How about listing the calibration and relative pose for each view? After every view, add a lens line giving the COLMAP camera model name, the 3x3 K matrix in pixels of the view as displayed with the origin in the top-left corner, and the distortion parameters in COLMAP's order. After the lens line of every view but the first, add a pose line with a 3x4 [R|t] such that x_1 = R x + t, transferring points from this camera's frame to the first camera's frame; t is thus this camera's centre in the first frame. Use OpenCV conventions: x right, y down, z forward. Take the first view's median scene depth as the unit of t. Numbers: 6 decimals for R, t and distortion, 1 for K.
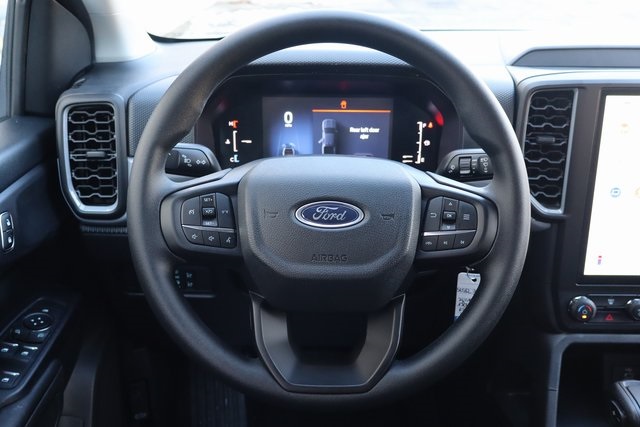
lens RADIAL K [[638.2, 0, 323.7], [0, 638.2, 211.9], [0, 0, 1]] dist [0.013839, 0.000000]
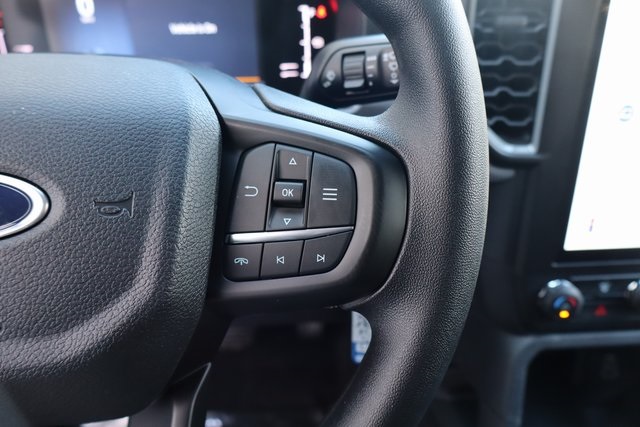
lens RADIAL K [[534.8, 0, 318.7], [0, 534.8, 214.0], [0, 0, 1]] dist [0.004615, -0.001041]
pose [[0.998820, -0.040554, 0.026735, 0.168934], [0.036046, 0.987774, 0.151670, -0.025642], [-0.032559, -0.150527, 0.988070, 0.544387]]
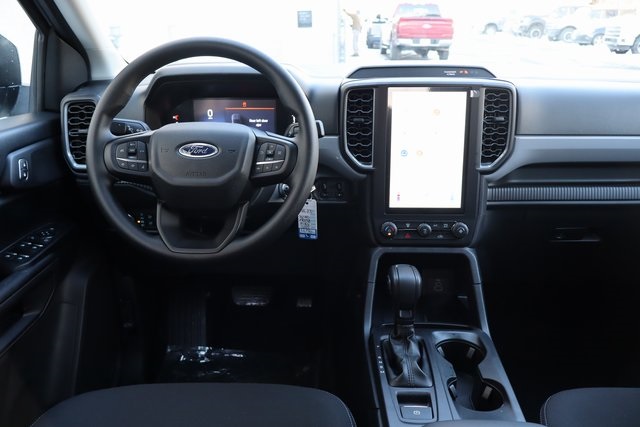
lens RADIAL K [[534.8, 0, 321.2], [0, 534.8, 212.3], [0, 0, 1]] dist [0.004615, -0.001041]
pose [[0.999155, -0.000846, -0.041084, 0.321415], [-0.001604, 0.998223, -0.059570, 0.206134], [0.041061, 0.059585, 0.997378, -0.343477]]
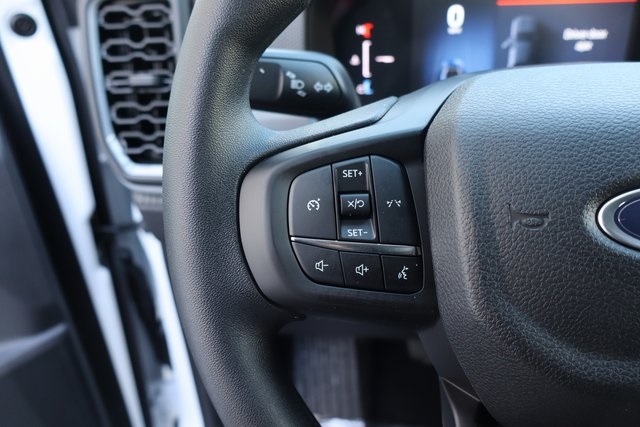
lens RADIAL K [[534.8, 0, 322.7], [0, 534.8, 215.4], [0, 0, 1]] dist [0.004615, -0.001041]
pose [[0.989990, 0.017066, -0.140100, -0.124510], [0.000918, 0.991863, 0.127307, -0.029639], [0.141132, -0.126161, 0.981919, 0.540151]]
